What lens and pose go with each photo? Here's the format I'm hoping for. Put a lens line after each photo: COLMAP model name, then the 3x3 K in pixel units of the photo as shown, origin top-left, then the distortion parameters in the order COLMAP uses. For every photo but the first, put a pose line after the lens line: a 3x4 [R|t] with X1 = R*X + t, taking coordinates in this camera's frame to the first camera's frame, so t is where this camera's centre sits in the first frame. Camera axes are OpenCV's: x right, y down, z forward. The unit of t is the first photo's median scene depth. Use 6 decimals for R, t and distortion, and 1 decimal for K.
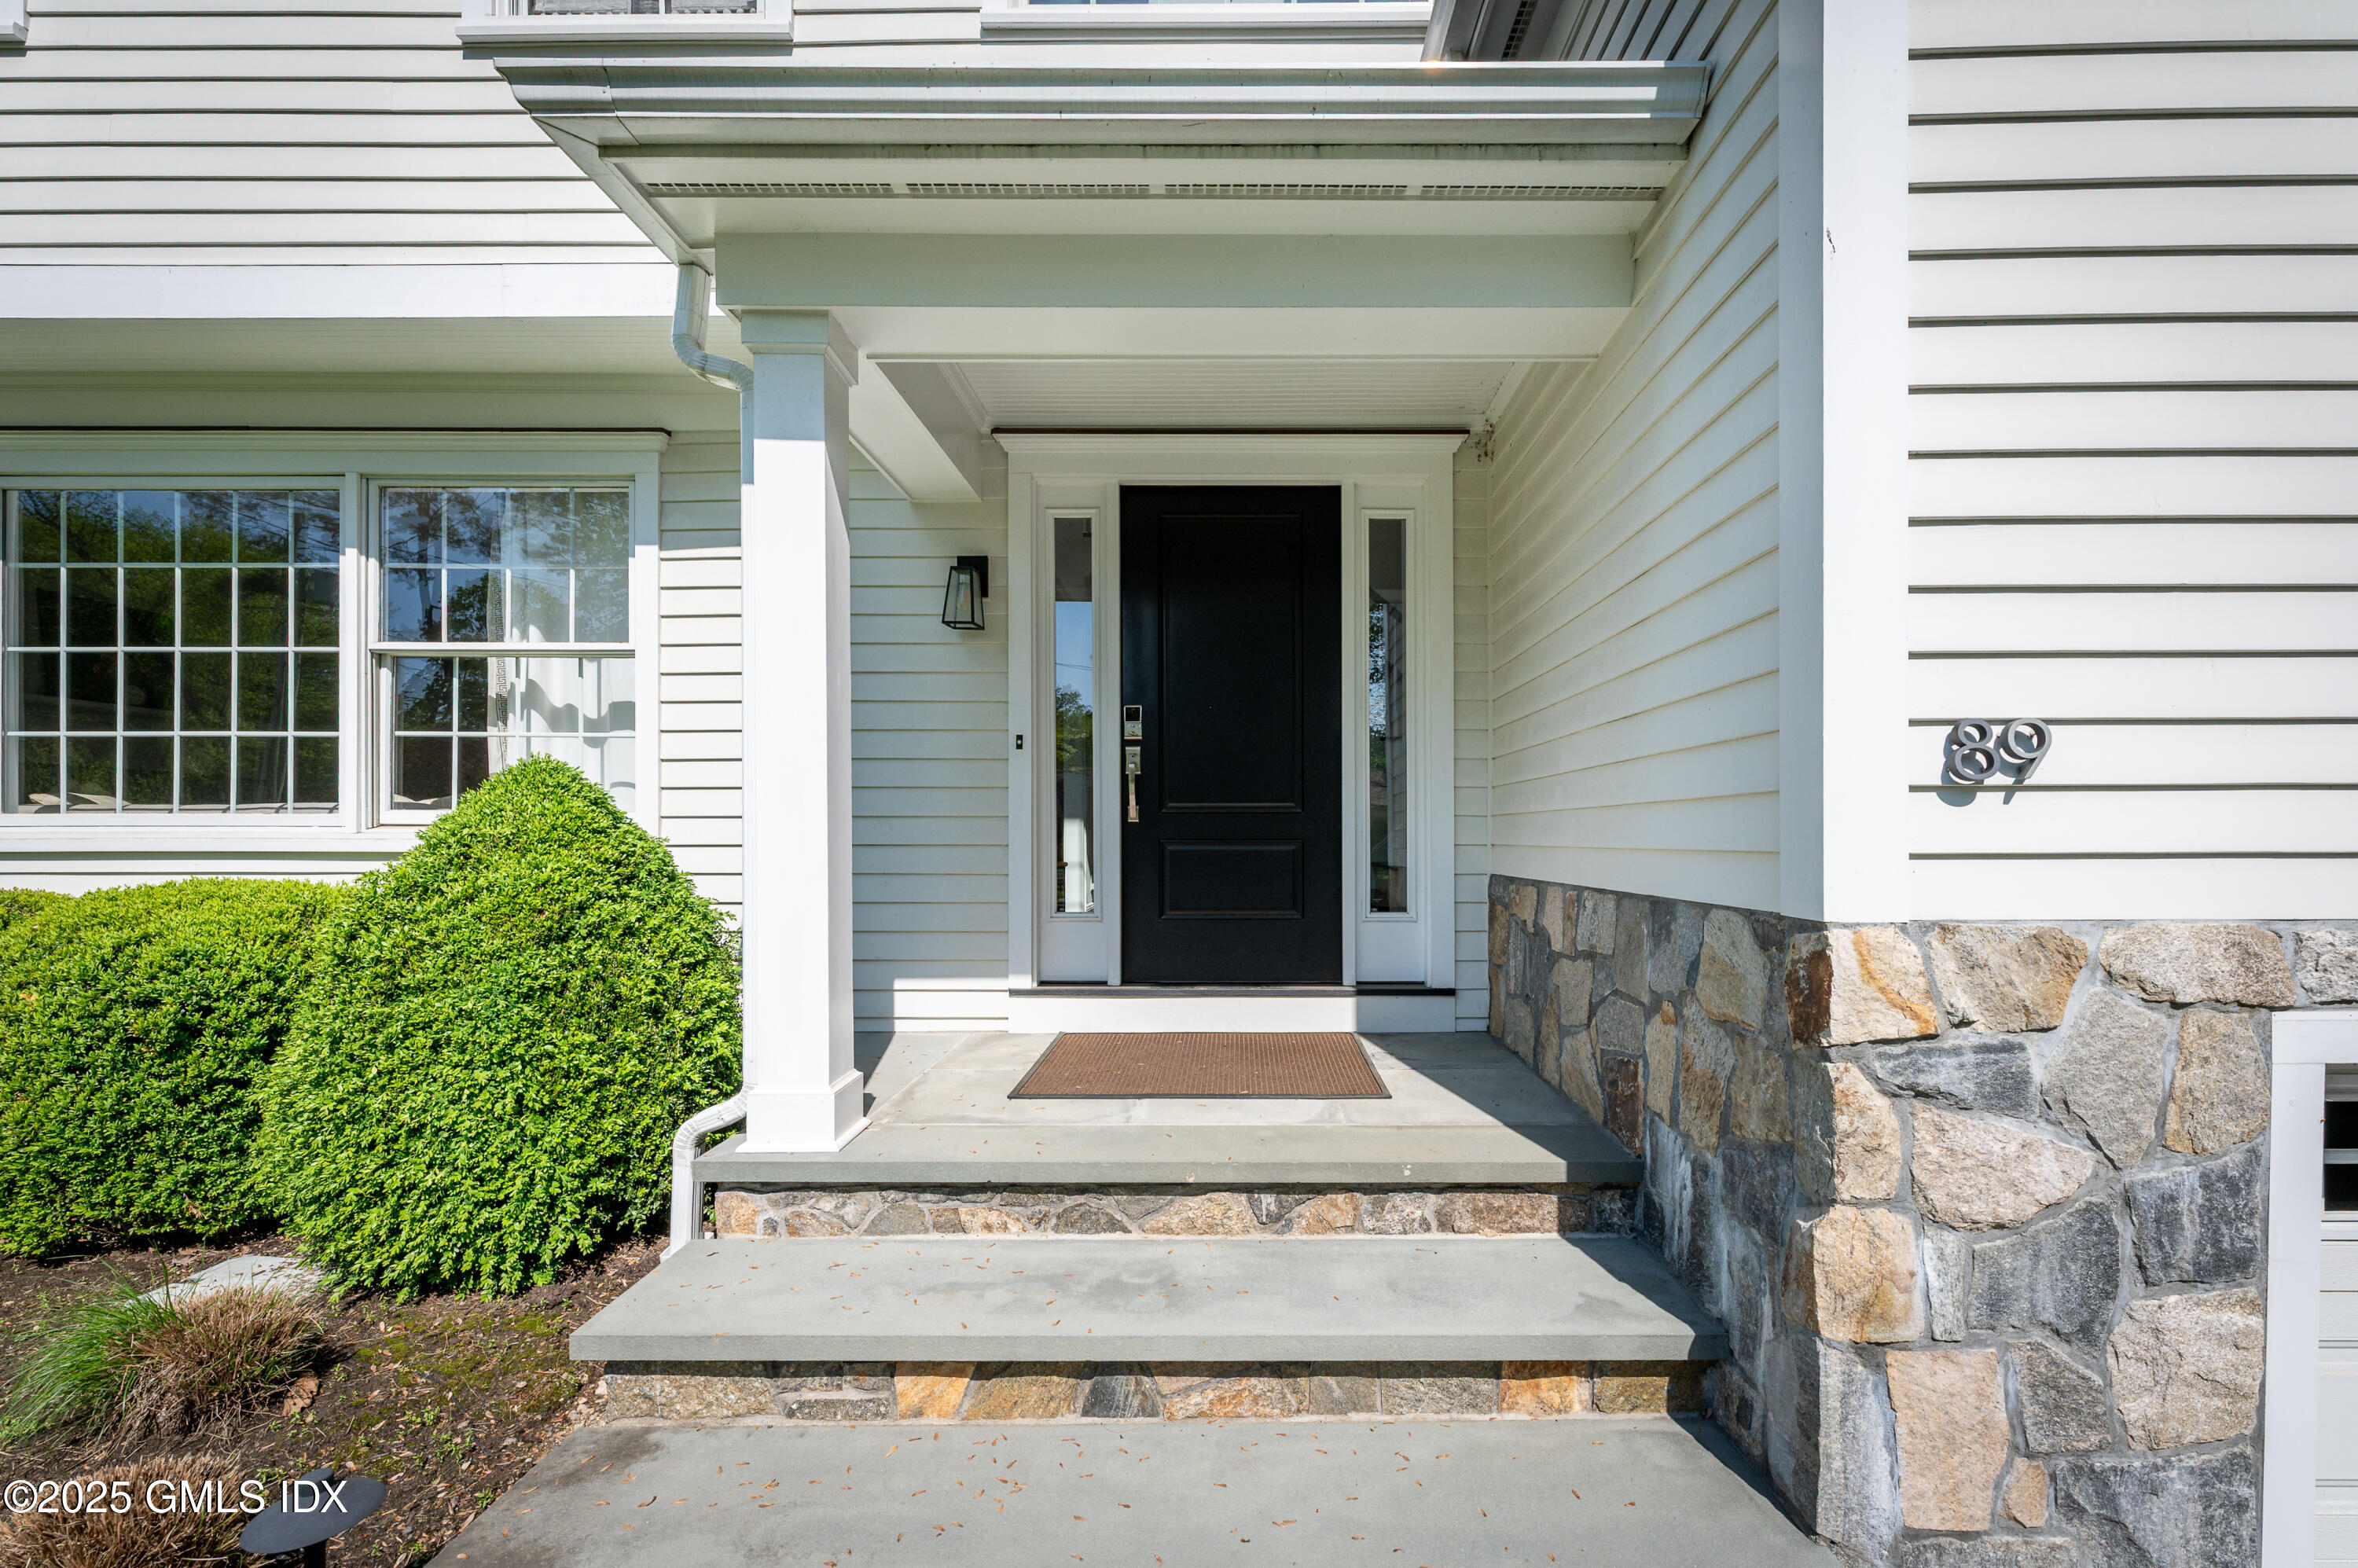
lens RADIAL K [[950.2, 0, 1184.7], [0, 950.2, 804.6], [0, 0, 1]] dist [0.002847, 0.000326]
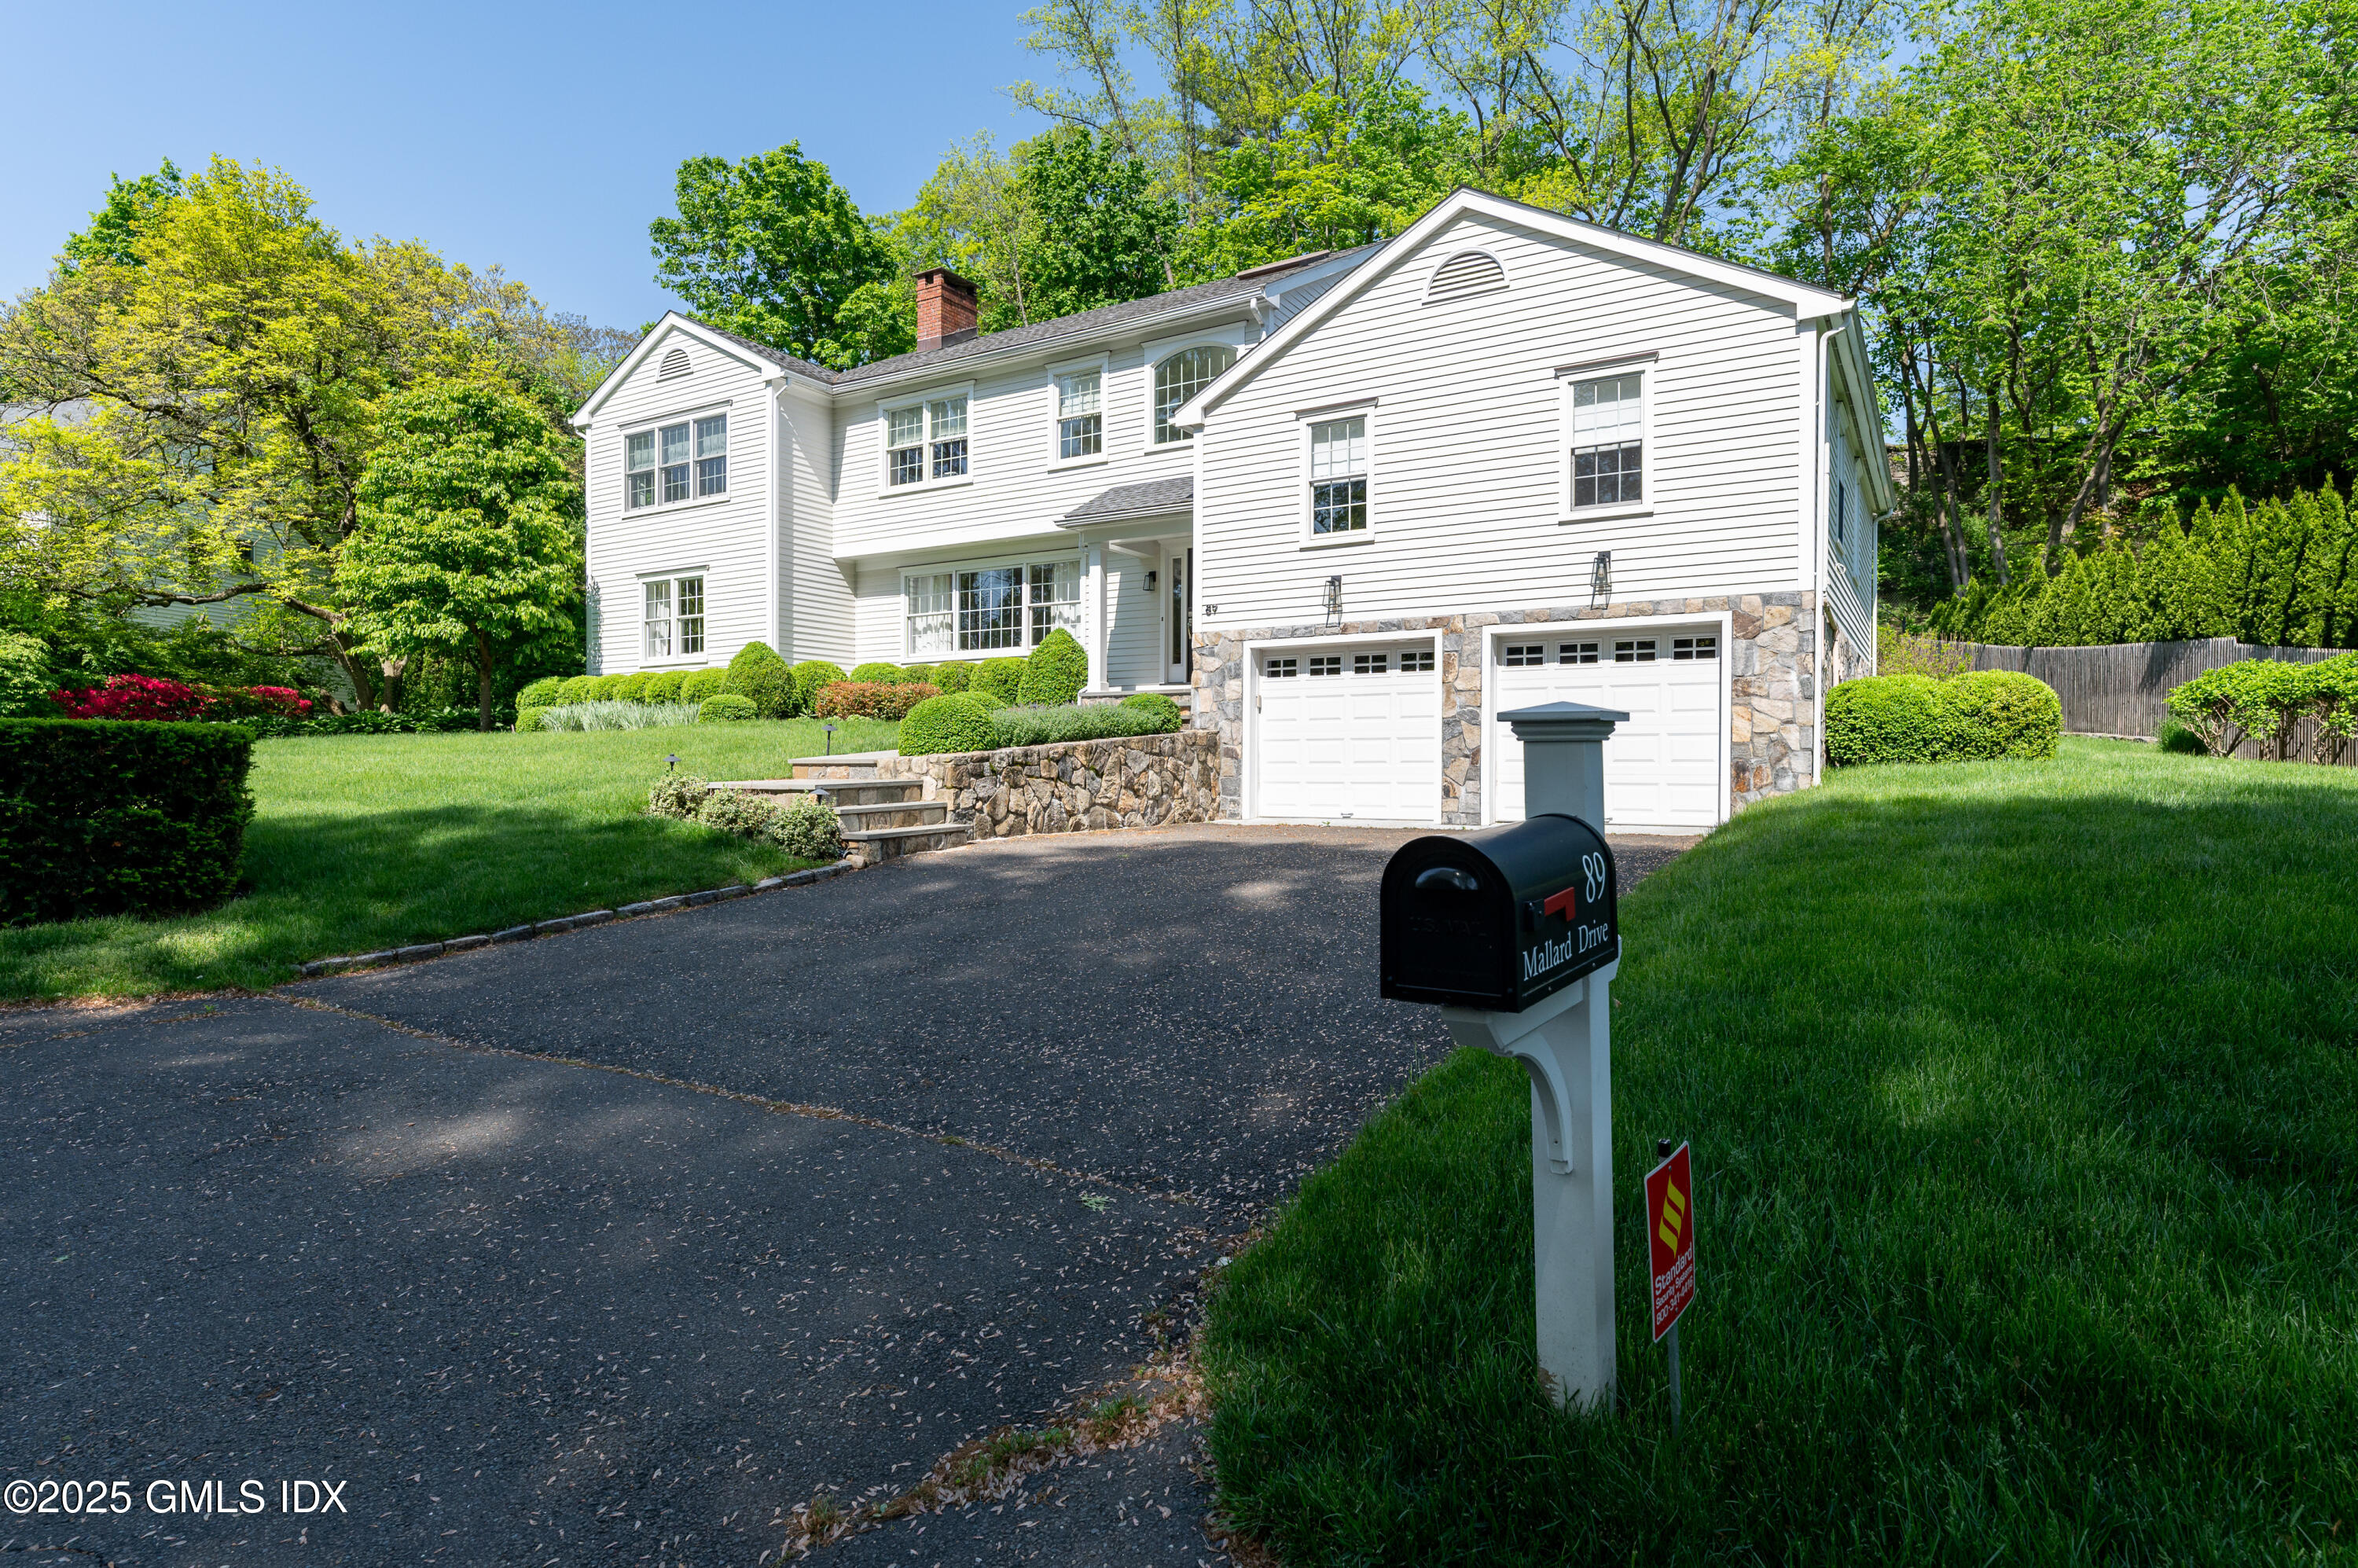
lens RADIAL K [[1274.9, 0, 1177.3], [0, 1274.9, 779.1], [0, 0, 1]] dist [-0.000315, -0.000002]
pose [[0.856519, 0.004797, -0.516093, 2.587230], [0.008188, 0.999705, 0.022881, 0.469937], [0.516051, -0.023824, 0.856227, -3.458713]]
